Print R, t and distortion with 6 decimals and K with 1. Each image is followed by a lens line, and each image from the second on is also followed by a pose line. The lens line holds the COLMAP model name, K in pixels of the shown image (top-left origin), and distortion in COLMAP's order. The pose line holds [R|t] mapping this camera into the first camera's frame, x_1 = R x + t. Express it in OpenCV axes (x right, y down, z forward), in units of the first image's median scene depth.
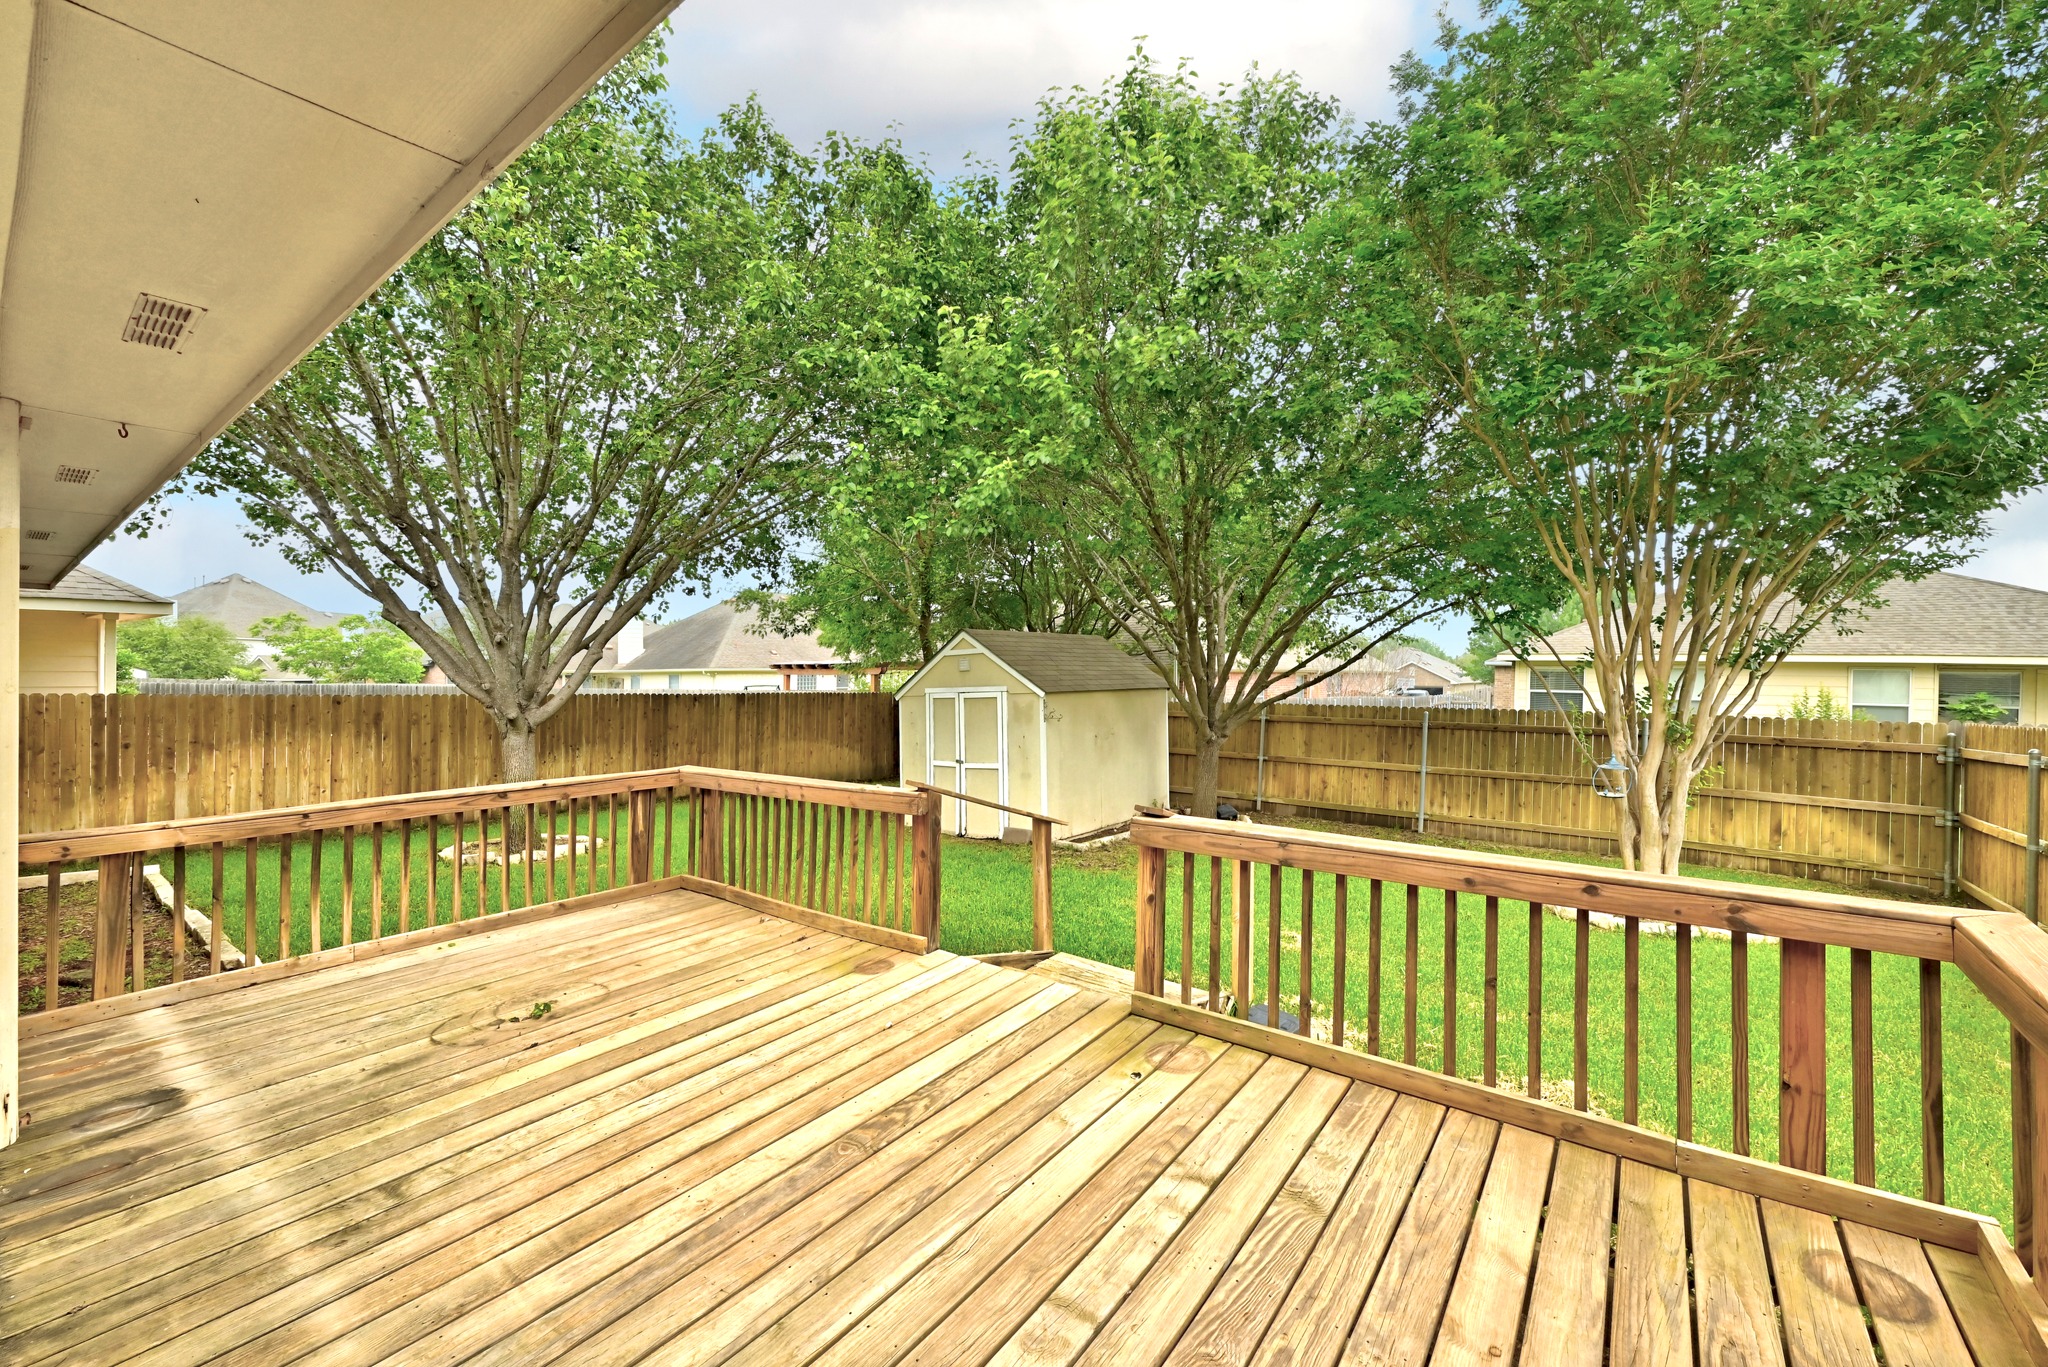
lens RADIAL K [[824.2, 0, 1038.8], [0, 824.2, 672.7], [0, 0, 1]] dist [0.000253, -0.001039]
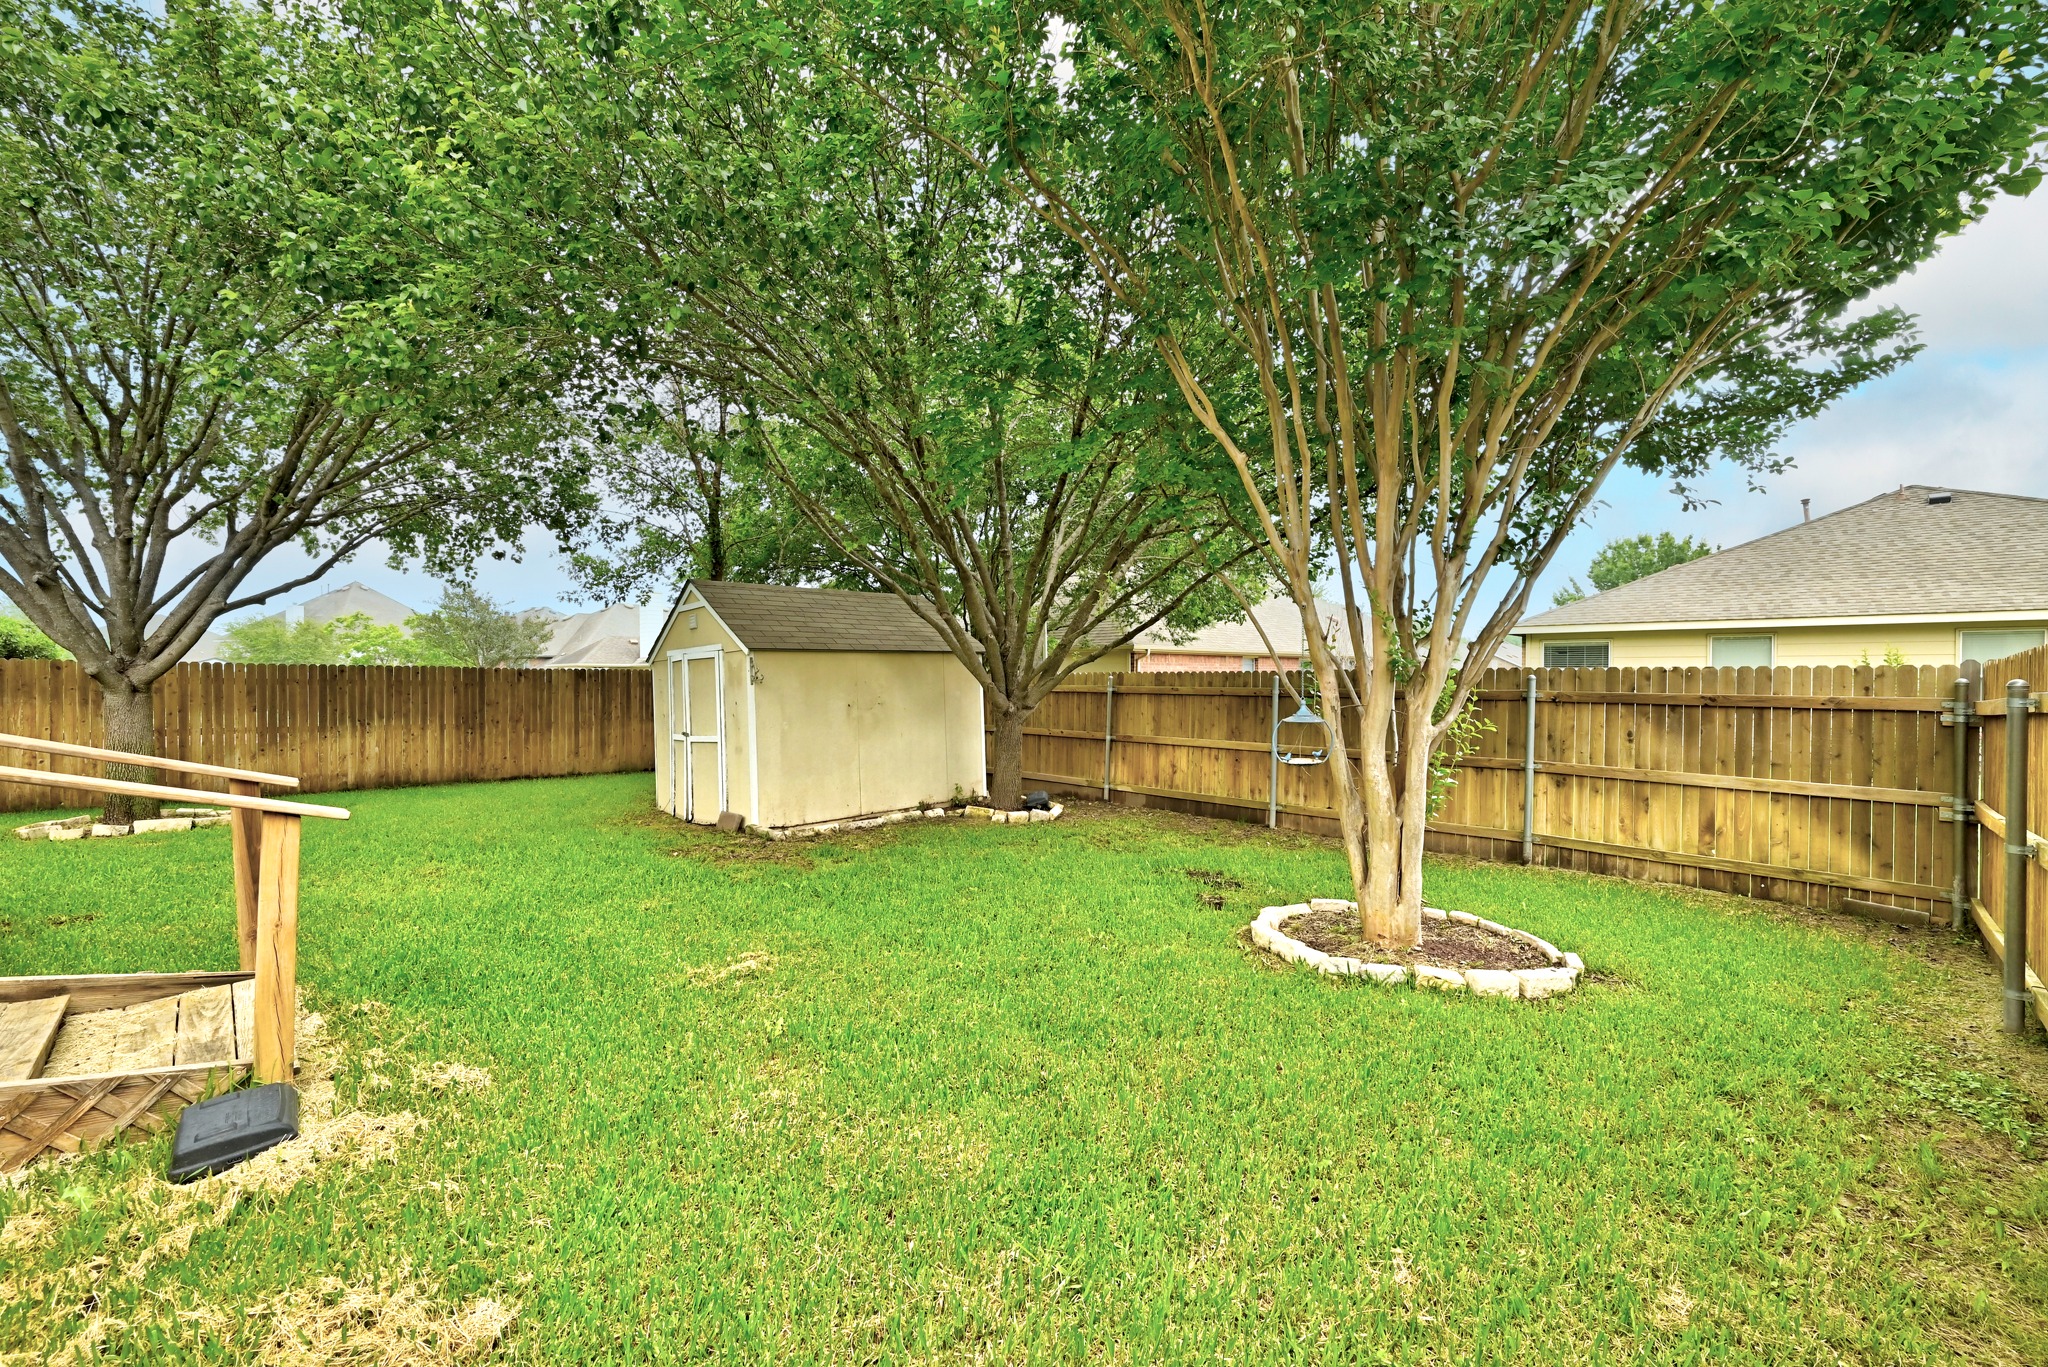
lens RADIAL K [[824.2, 0, 1011.4], [0, 824.2, 684.8], [0, 0, 1]] dist [0.000253, -0.001039]
pose [[0.989986, -0.007574, -0.140961, 0.411170], [0.008659, 0.999937, 0.007082, 0.060420], [0.140898, -0.008232, 0.989990, 0.224858]]
